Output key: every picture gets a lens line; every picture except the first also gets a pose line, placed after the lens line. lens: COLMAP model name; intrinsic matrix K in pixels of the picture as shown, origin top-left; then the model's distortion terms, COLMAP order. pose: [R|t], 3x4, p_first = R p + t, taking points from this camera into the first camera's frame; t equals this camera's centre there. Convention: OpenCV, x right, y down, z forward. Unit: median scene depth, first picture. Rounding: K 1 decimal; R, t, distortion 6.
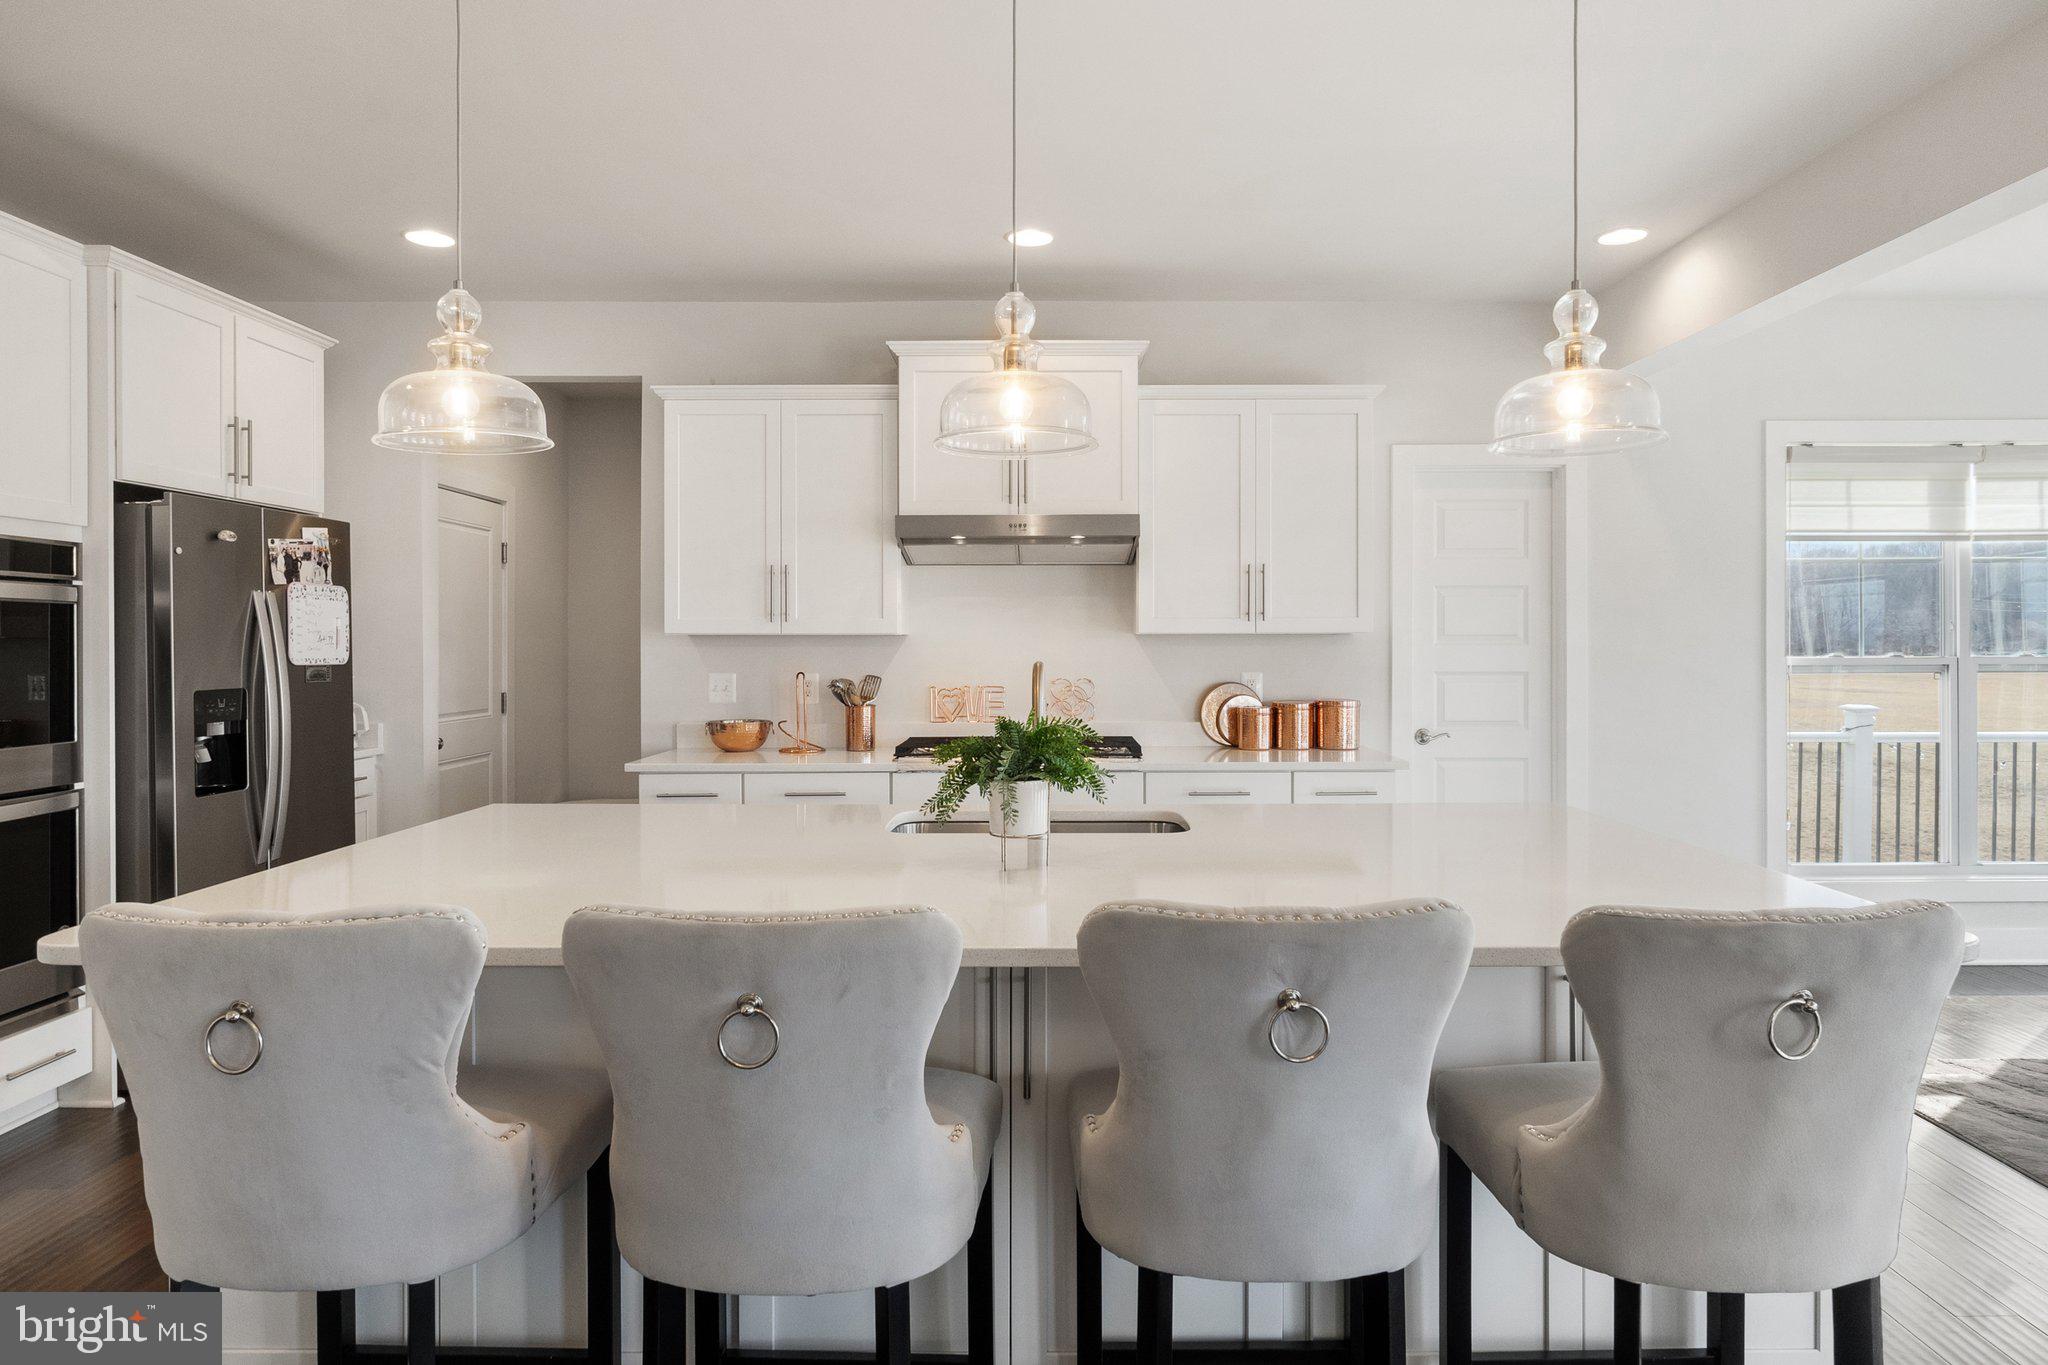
lens RADIAL K [[1215.3, 0, 1049.4], [0, 1215.3, 647.0], [0, 0, 1]] dist [0.001141, 0.000428]
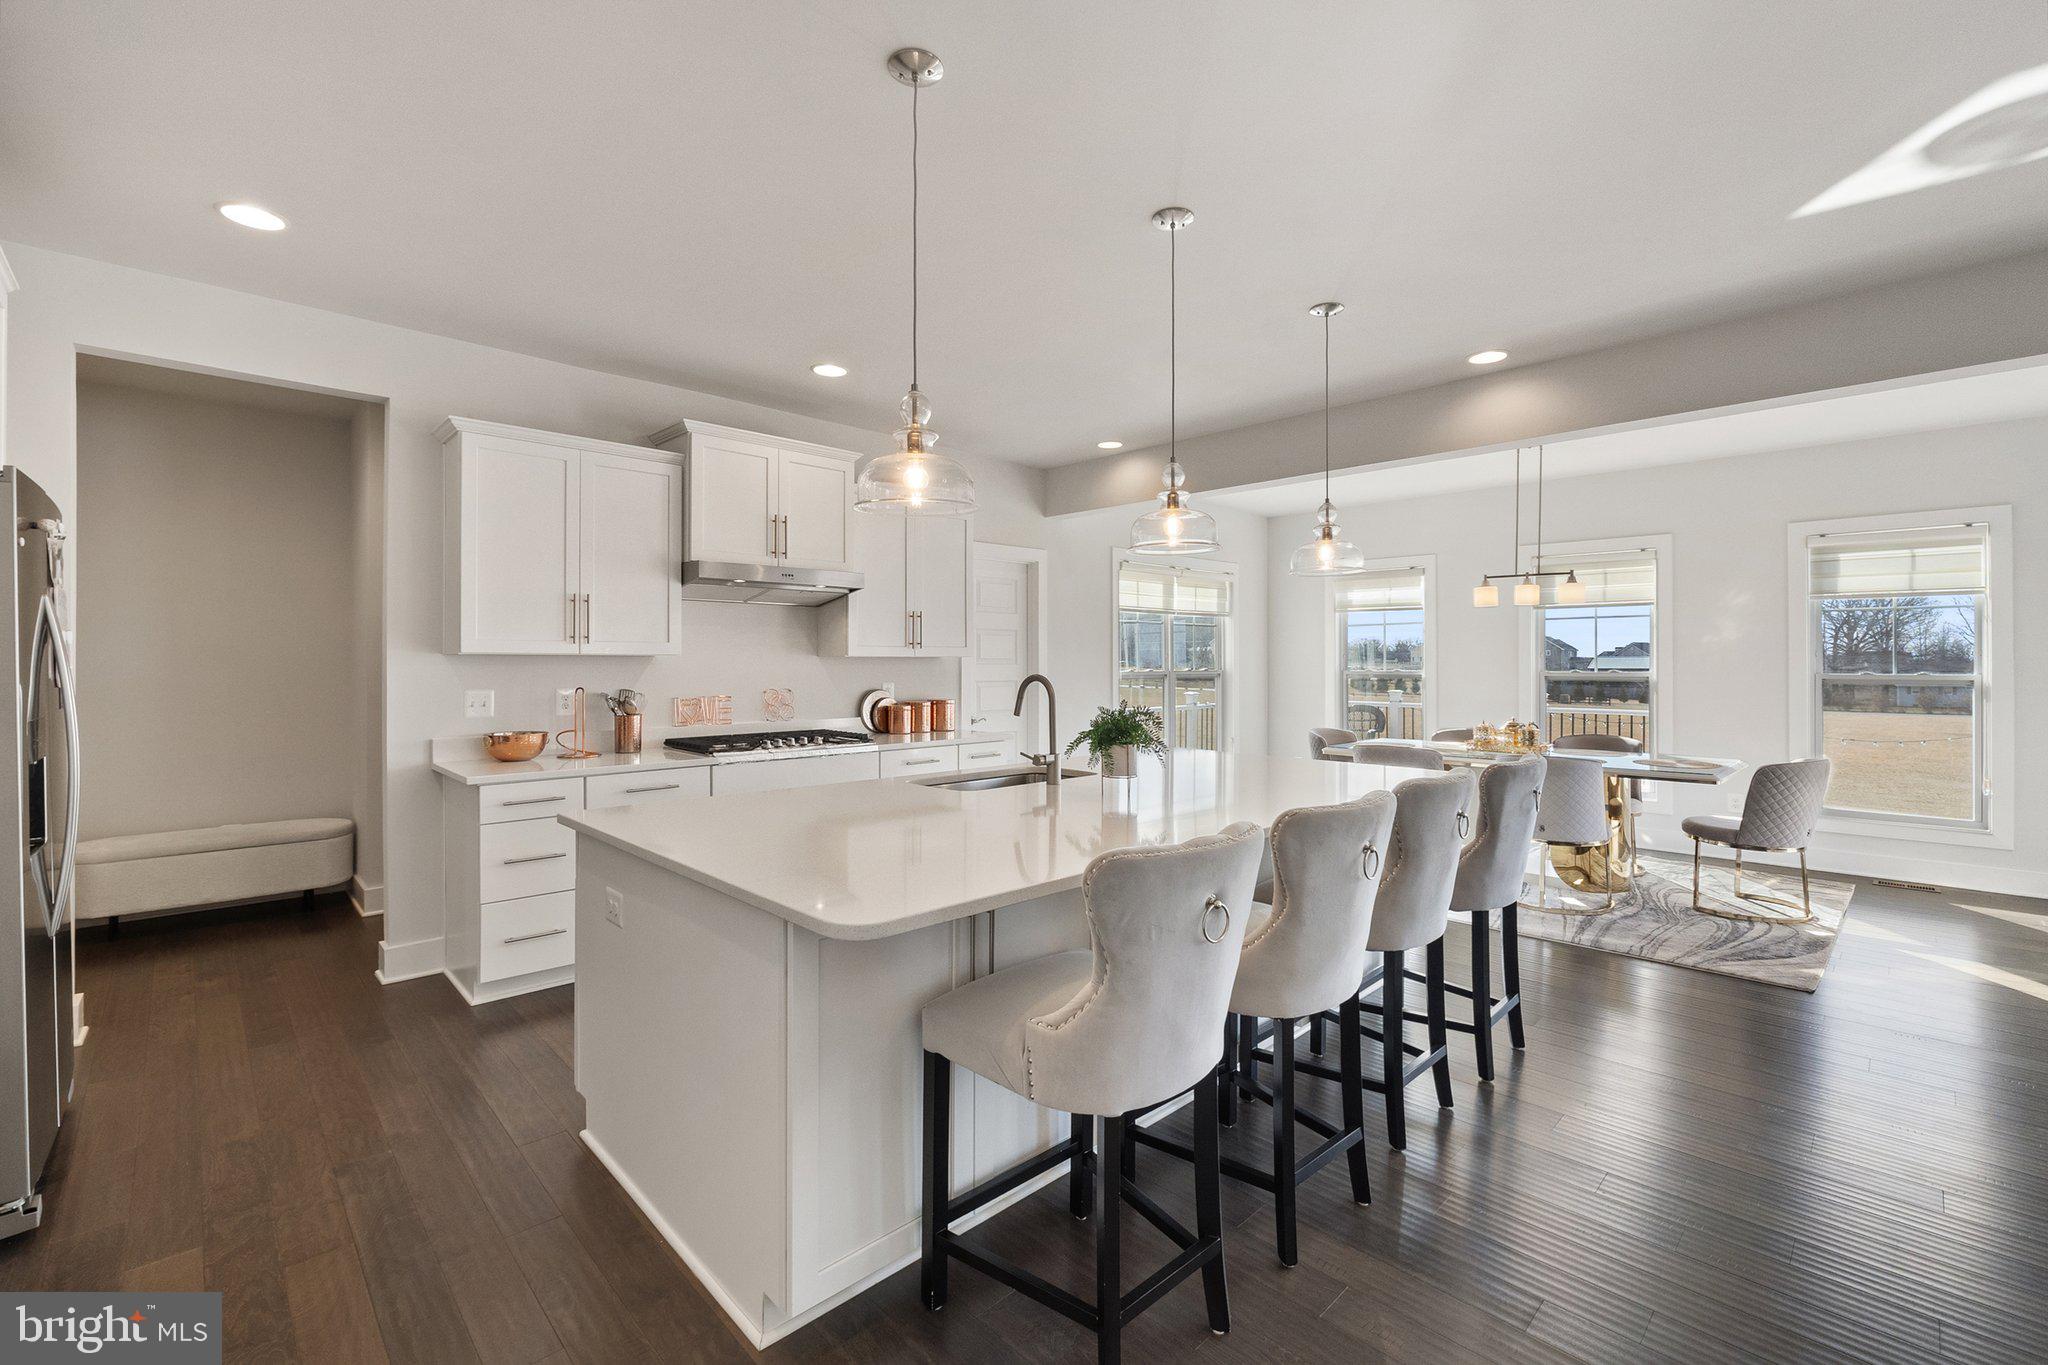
lens RADIAL K [[878.6, 0, 1026.4], [0, 878.6, 667.0], [0, 0, 1]] dist [-0.001212, -0.000143]
pose [[0.721032, -0.000677, 0.692901, -0.489923], [0.000762, 1.000000, 0.000184, 0.001261], [-0.692901, 0.000395, 0.721032, 0.111977]]
